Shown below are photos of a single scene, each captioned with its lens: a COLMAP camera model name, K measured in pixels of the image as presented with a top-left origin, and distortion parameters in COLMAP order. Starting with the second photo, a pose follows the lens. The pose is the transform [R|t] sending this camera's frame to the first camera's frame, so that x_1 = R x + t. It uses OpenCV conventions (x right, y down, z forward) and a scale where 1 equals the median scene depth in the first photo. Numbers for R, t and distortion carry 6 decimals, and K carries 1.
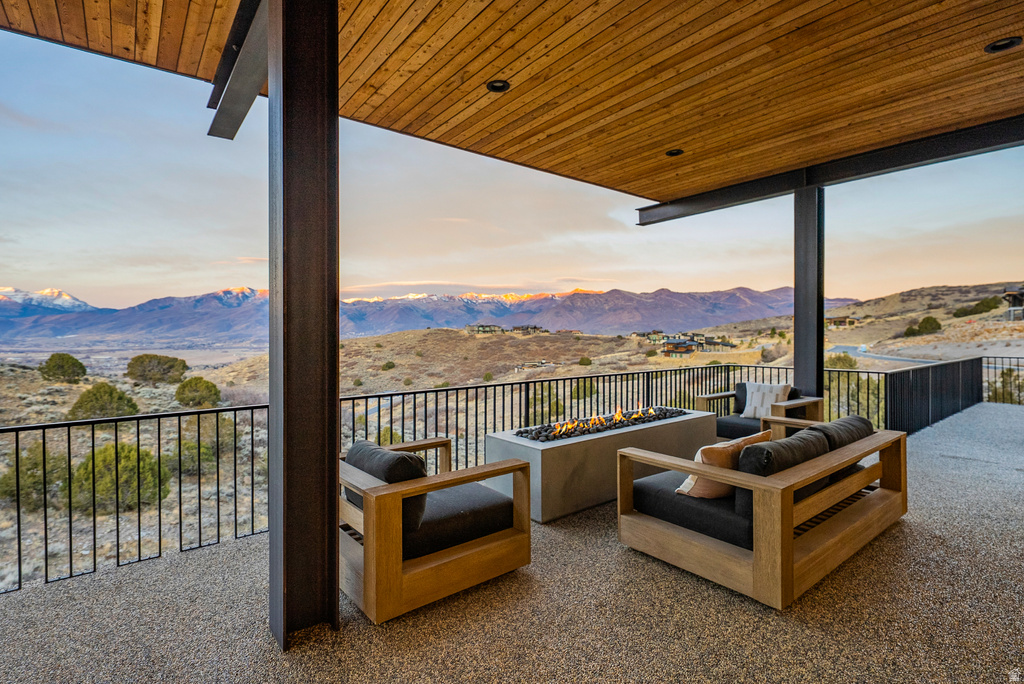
lens RADIAL K [[504.9, 0, 507.3], [0, 504.9, 327.4], [0, 0, 1]] dist [0.011173, -0.003477]
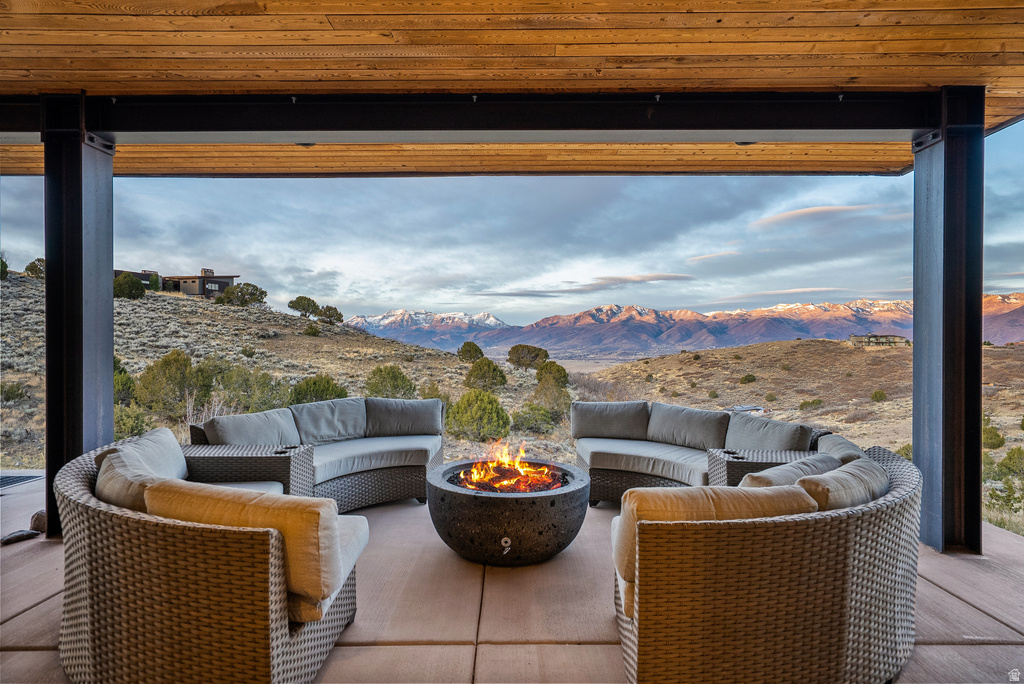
lens RADIAL K [[504.2, 0, 505.6], [0, 504.2, 343.7], [0, 0, 1]] dist [-0.002769, 0.006708]
pose [[0.772477, 0.004770, -0.635025, 0.006287], [-0.002157, 0.999986, 0.004887, 0.006398], [0.635039, -0.002405, 0.772477, 0.003293]]
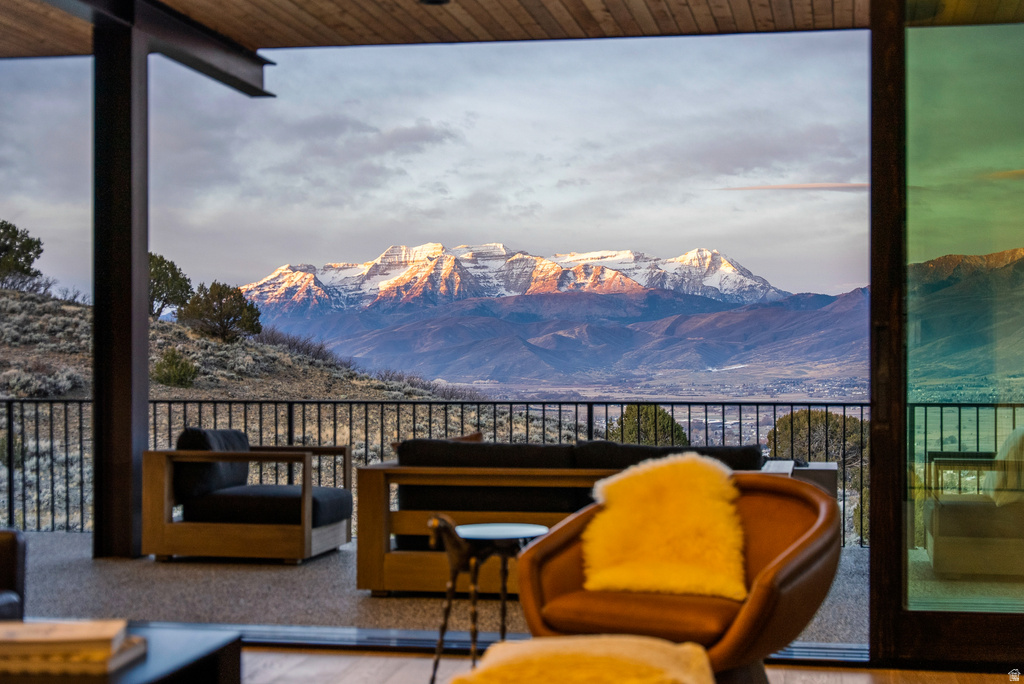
lens RADIAL K [[1674.9, 0, 482.5], [0, 1674.9, 331.9], [0, 0, 1]] dist [-0.022720, 0.000000]
pose [[0.652185, -0.007441, -0.758023, 0.014542], [0.001979, 0.999965, -0.008113, 0.000345], [0.758057, 0.003791, 0.652177, -0.004157]]
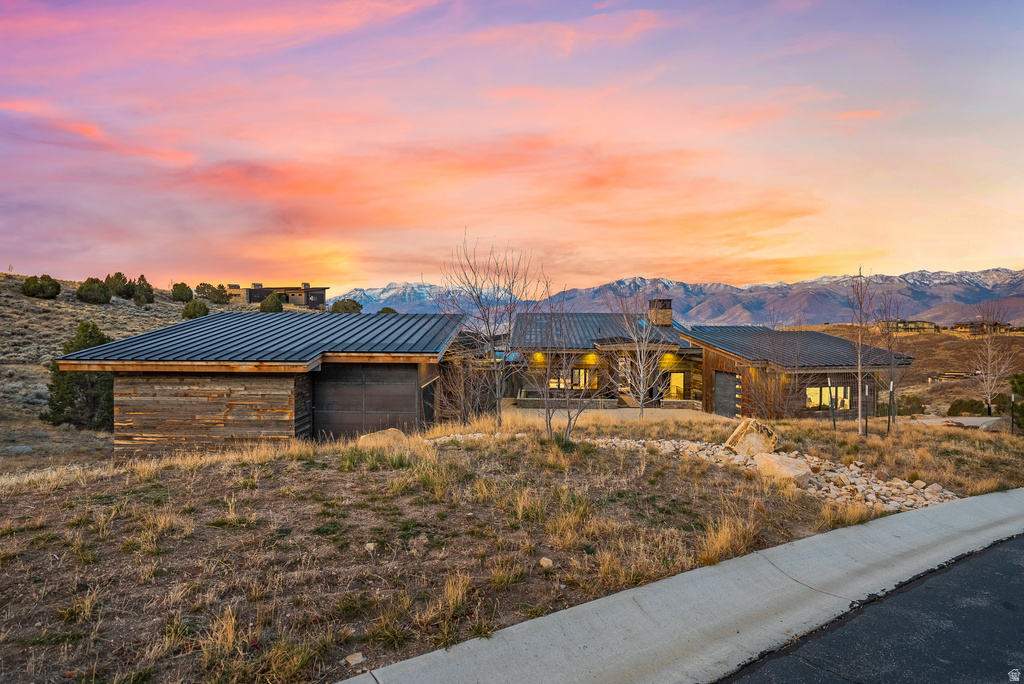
lens RADIAL K [[555.2, 0, 498.5], [0, 555.2, 339.7], [0, 0, 1]] dist [0.007738, 0.003066]
pose [[0.750983, 0.030593, -0.659613, 0.051278], [-0.003760, 0.999108, 0.042059, -0.009303], [0.660311, -0.029106, 0.750428, -0.080129]]
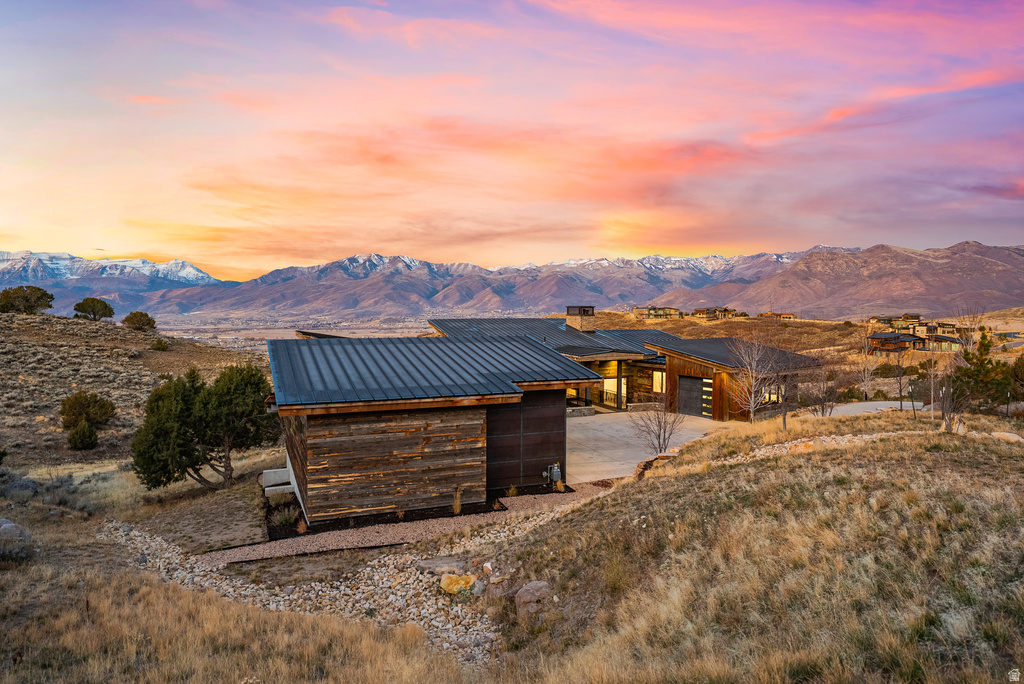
lens RADIAL K [[688.7, 0, 502.4], [0, 688.7, 340.2], [0, 0, 1]] dist [0.028508, 0.011240]
pose [[0.957867, 0.015413, -0.286797, 0.033422], [0.000292, 0.998506, 0.054636, -0.012465], [0.287210, -0.052417, 0.956432, -0.106162]]
